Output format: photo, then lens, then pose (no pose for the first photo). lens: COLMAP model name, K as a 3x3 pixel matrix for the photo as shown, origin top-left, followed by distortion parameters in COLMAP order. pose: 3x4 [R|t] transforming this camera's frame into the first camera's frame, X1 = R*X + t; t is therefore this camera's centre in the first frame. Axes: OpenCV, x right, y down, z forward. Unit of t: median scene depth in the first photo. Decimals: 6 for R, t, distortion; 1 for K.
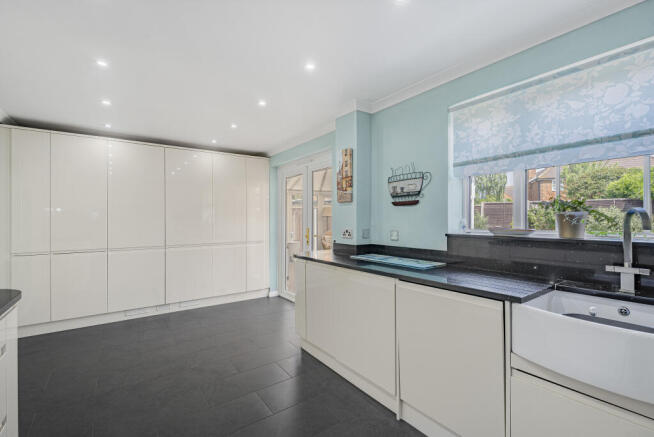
lens RADIAL K [[295.3, 0, 327.0], [0, 295.3, 218.5], [0, 0, 1]] dist [0.000157, 0.000213]
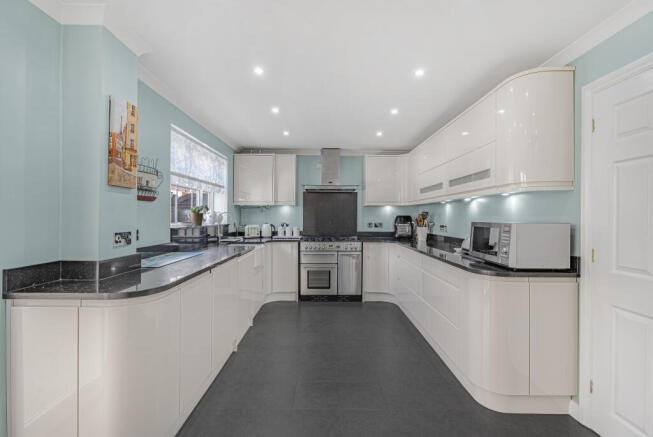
lens RADIAL K [[294.8, 0, 326.5], [0, 294.8, 218.5], [0, 0, 1]] dist [0.000157, 0.000213]
pose [[-0.815441, -0.003272, 0.578831, -0.693664], [-0.001380, 0.999992, 0.003707, 0.006091], [-0.578839, 0.002224, -0.815439, 1.372740]]
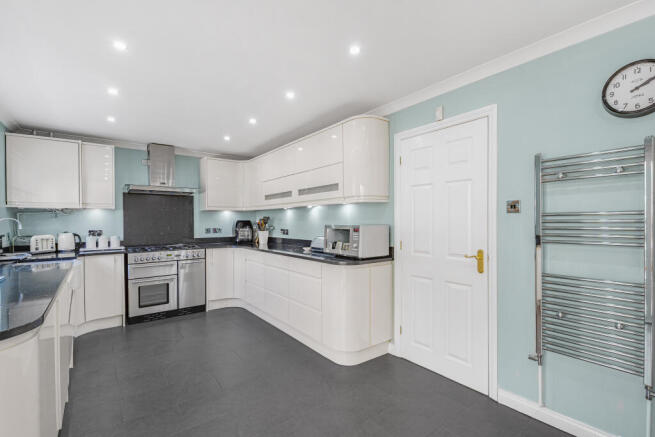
lens RADIAL K [[300.3, 0, 327.1], [0, 300.3, 226.7], [0, 0, 1]] dist [-0.001723, -0.000154]
pose [[-0.999431, 0.011307, -0.031764, -0.499547], [0.010743, 0.999782, 0.017889, 0.005141], [0.031960, 0.017538, -0.999335, 1.526219]]
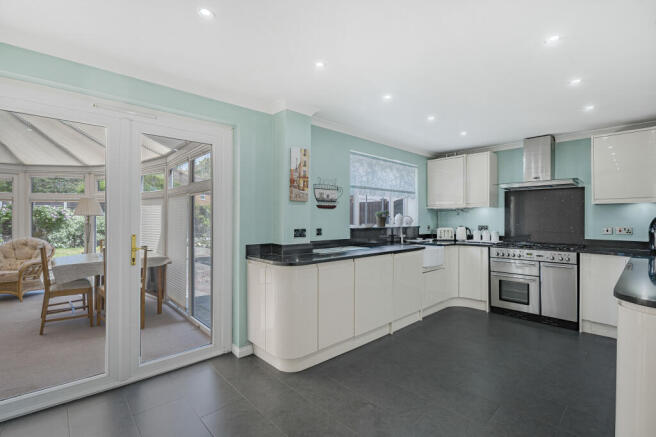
lens RADIAL K [[303.9, 0, 328.0], [0, 303.9, 218.5], [0, 0, 1]] dist [-0.000570, -0.000181]
pose [[-0.127361, 0.005441, 0.991841, -1.049568], [-0.001823, 0.999982, -0.005720, 0.008032], [-0.991855, -0.002537, -0.127349, 1.132359]]
